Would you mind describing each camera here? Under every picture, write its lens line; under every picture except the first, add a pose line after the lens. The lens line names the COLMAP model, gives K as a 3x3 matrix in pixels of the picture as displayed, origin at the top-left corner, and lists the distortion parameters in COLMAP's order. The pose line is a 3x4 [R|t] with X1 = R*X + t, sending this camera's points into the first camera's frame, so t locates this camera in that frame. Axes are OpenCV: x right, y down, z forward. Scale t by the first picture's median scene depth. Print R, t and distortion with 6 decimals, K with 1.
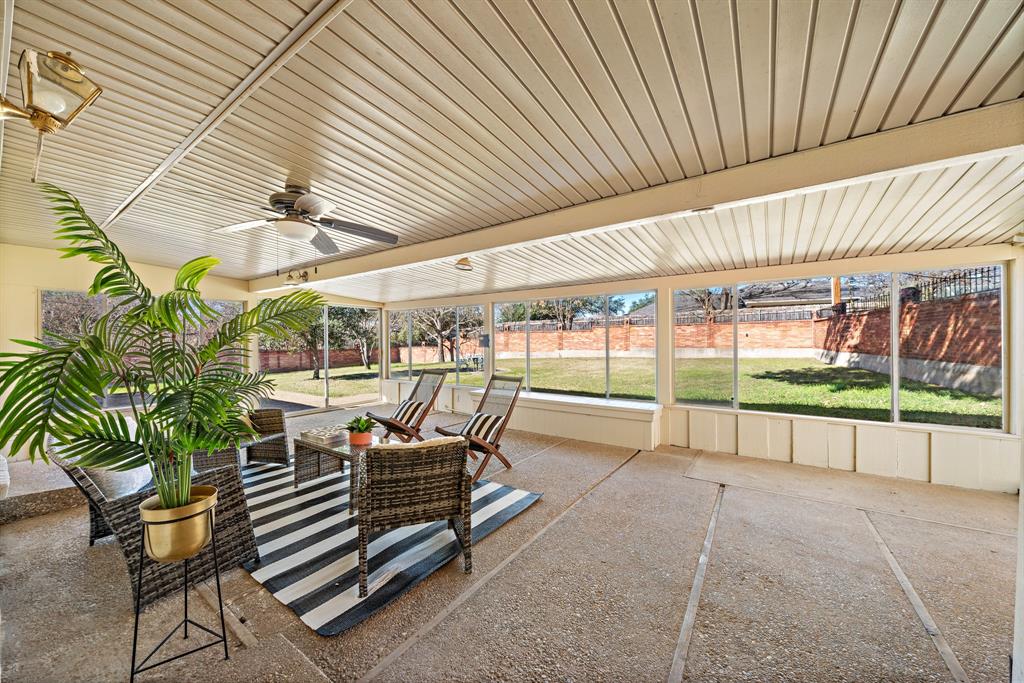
lens RADIAL K [[383.2, 0, 499.6], [0, 383.2, 342.0], [0, 0, 1]] dist [-0.000212, 0.000004]
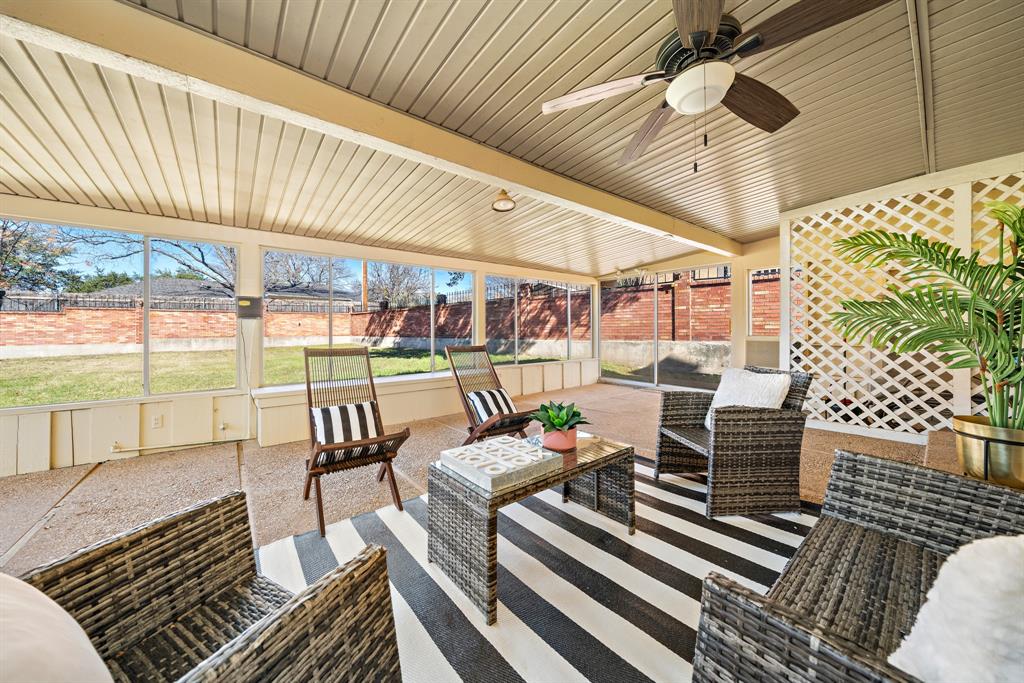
lens RADIAL K [[364.6, 0, 510.5], [0, 364.6, 334.9], [0, 0, 1]] dist [-0.000384, -0.000036]
pose [[0.242497, -0.003099, 0.970147, -0.286812], [0.014714, 0.999892, -0.000484, 0.029127], [-0.970041, 0.014392, 0.242516, 0.264424]]
